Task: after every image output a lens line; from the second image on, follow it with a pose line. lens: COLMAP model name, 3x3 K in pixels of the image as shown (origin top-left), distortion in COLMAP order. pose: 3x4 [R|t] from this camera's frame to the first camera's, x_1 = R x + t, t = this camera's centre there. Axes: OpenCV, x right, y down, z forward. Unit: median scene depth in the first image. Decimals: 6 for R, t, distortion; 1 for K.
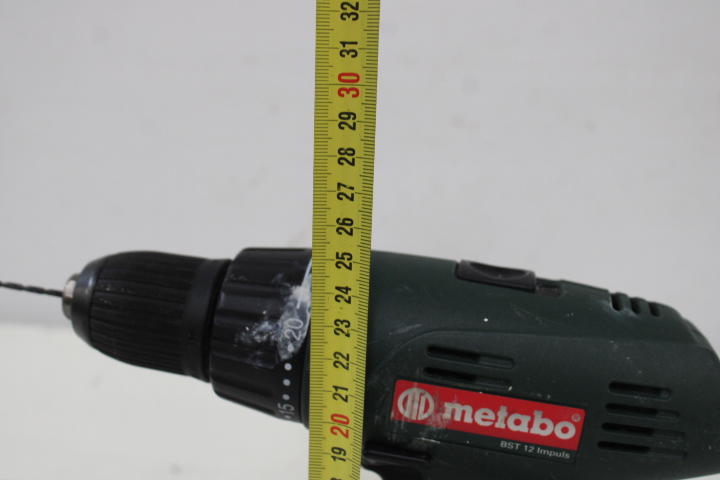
lens RADIAL K [[984.5, 0, 360.0], [0, 984.5, 240.0], [0, 0, 1]] dist [-0.043567, 0.065155]
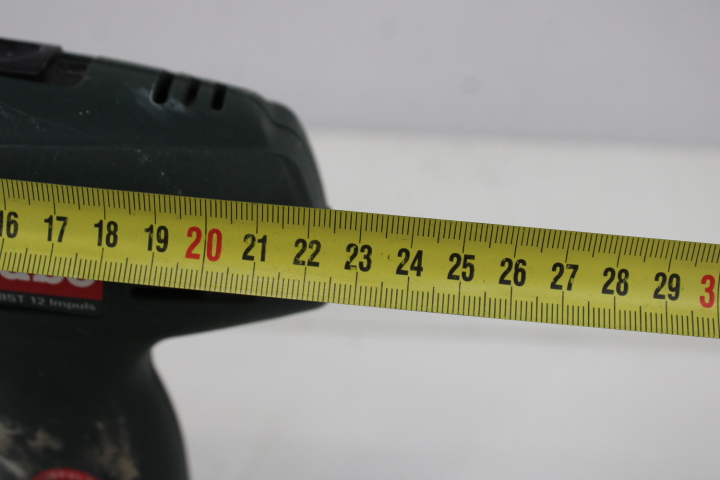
lens RADIAL K [[984.5, 0, 360.0], [0, 984.5, 240.0], [0, 0, 1]] dist [-0.043567, 0.065155]
pose [[0.983893, -0.056742, 0.169514, 0.284881], [0.009312, 0.963266, 0.268387, -0.021939], [-0.178516, -0.262486, 0.948279, 0.284635]]
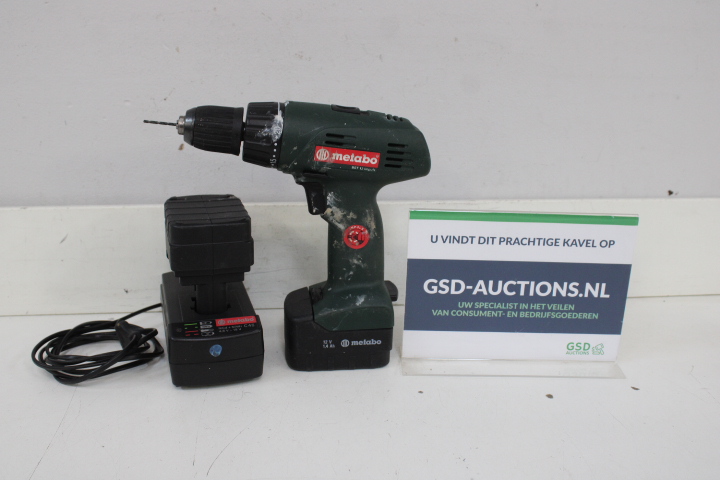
lens RADIAL K [[792.1, 0, 360.0], [0, 792.1, 240.0], [0, 0, 1]] dist [-0.108488, 0.134881]
pose [[0.963330, -0.074466, 0.257779, -0.444428], [0.035885, 0.987843, 0.151258, 0.068351], [-0.265909, -0.136461, 0.954291, -1.237574]]
